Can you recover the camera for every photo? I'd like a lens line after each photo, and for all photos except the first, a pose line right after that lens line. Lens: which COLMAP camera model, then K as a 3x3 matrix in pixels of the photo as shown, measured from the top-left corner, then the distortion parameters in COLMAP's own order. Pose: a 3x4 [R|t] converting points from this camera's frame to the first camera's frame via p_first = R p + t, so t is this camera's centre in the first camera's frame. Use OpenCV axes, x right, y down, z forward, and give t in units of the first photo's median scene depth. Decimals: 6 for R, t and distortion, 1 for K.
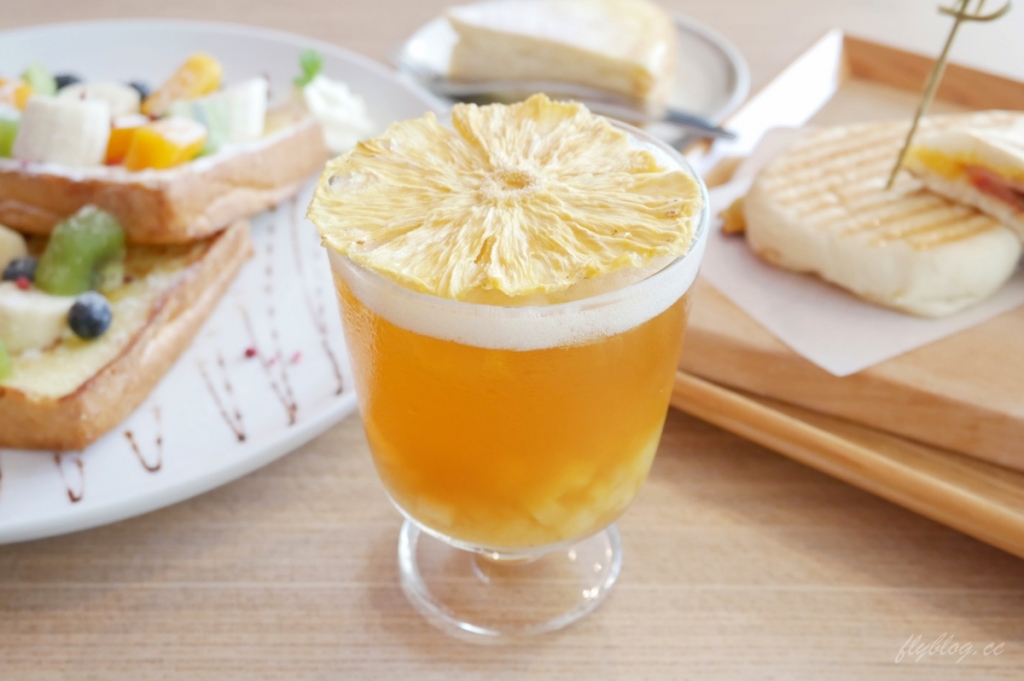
lens RADIAL K [[1277.8, 0, 512.0], [0, 1277.8, 340.5], [0, 0, 1]] dist [0.006520, -0.013035]
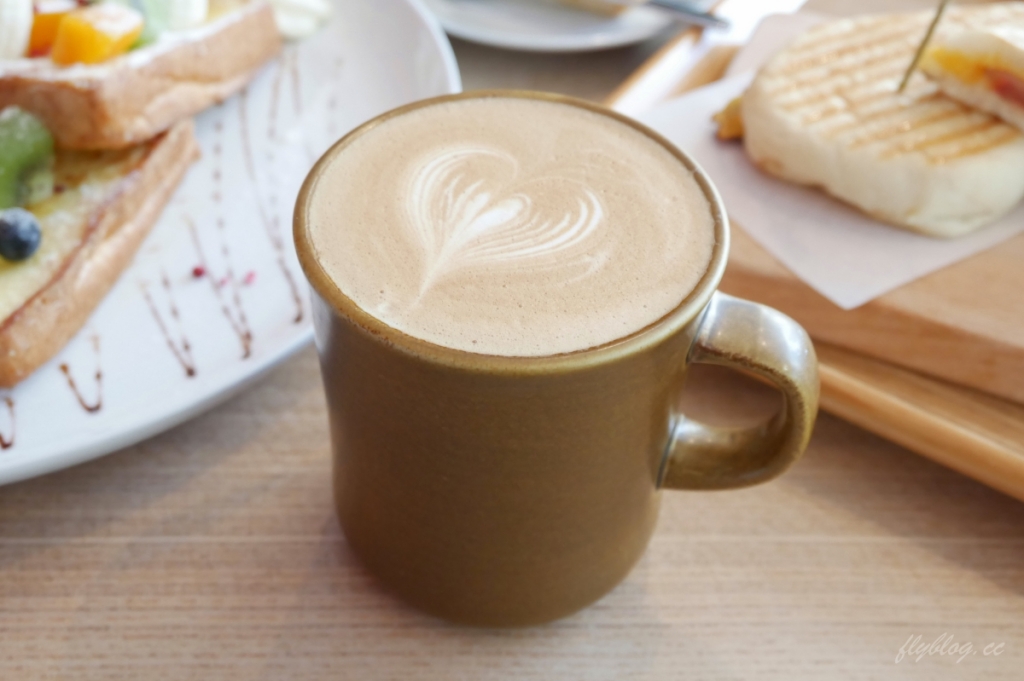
lens RADIAL K [[1277.8, 0, 512.0], [0, 1277.8, 340.5], [0, 0, 1]] dist [0.006520, -0.013035]
pose [[0.999282, 0.001327, 0.037863, -0.018511], [-0.005547, 0.993742, 0.111561, -0.047664], [-0.037478, -0.111691, 0.993036, 0.094846]]
